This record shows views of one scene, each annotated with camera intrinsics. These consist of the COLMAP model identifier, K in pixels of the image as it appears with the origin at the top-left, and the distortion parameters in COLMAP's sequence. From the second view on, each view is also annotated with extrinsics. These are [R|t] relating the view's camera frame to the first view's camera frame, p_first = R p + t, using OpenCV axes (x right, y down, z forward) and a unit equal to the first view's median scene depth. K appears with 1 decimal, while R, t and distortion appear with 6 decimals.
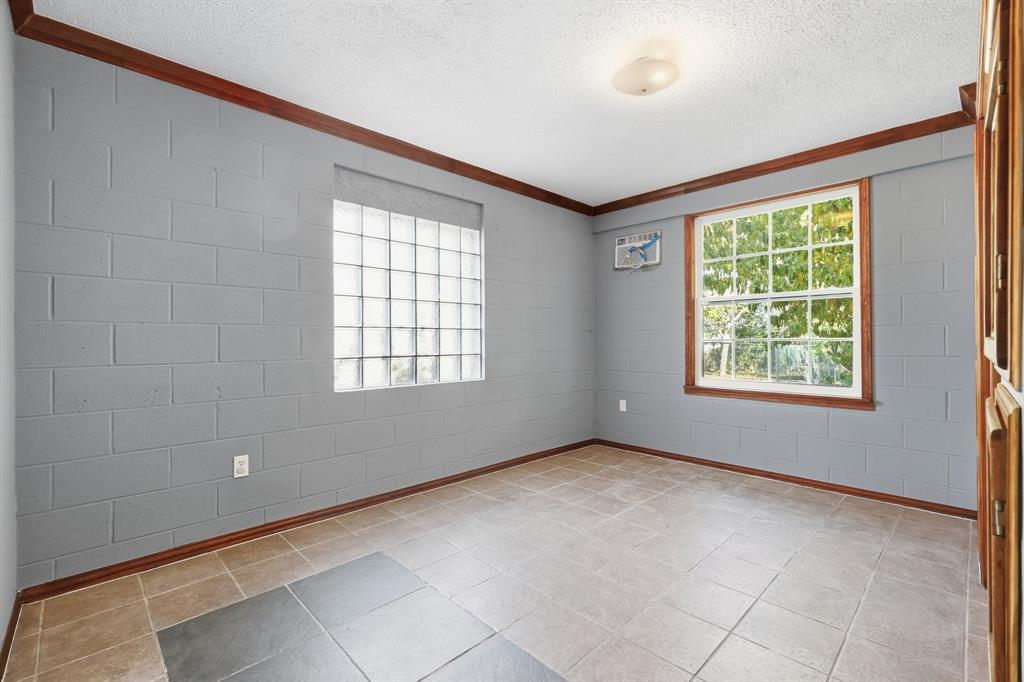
lens RADIAL K [[443.7, 0, 512.2], [0, 443.7, 339.0], [0, 0, 1]] dist [0.003465, 0.000309]
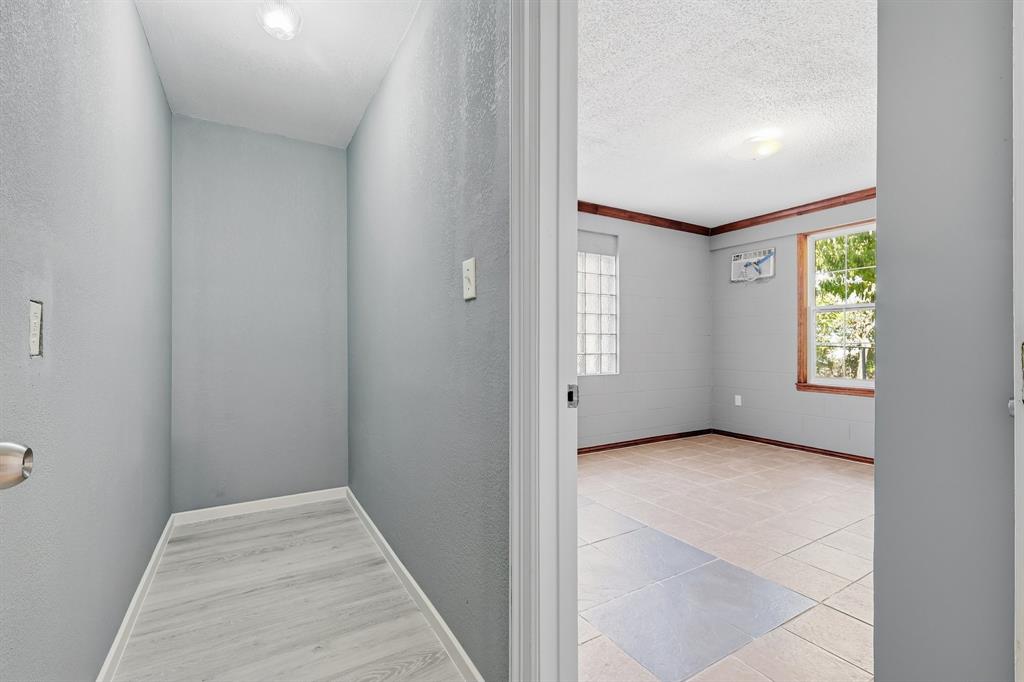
lens RADIAL K [[443.7, 0, 512.7], [0, 443.7, 342.9], [0, 0, 1]] dist [0.003465, 0.000309]
pose [[0.973608, 0.003086, -0.228205, -0.063509], [-0.003092, 0.999995, 0.000331, 0.003219], [0.228205, 0.000383, 0.973613, -0.282927]]
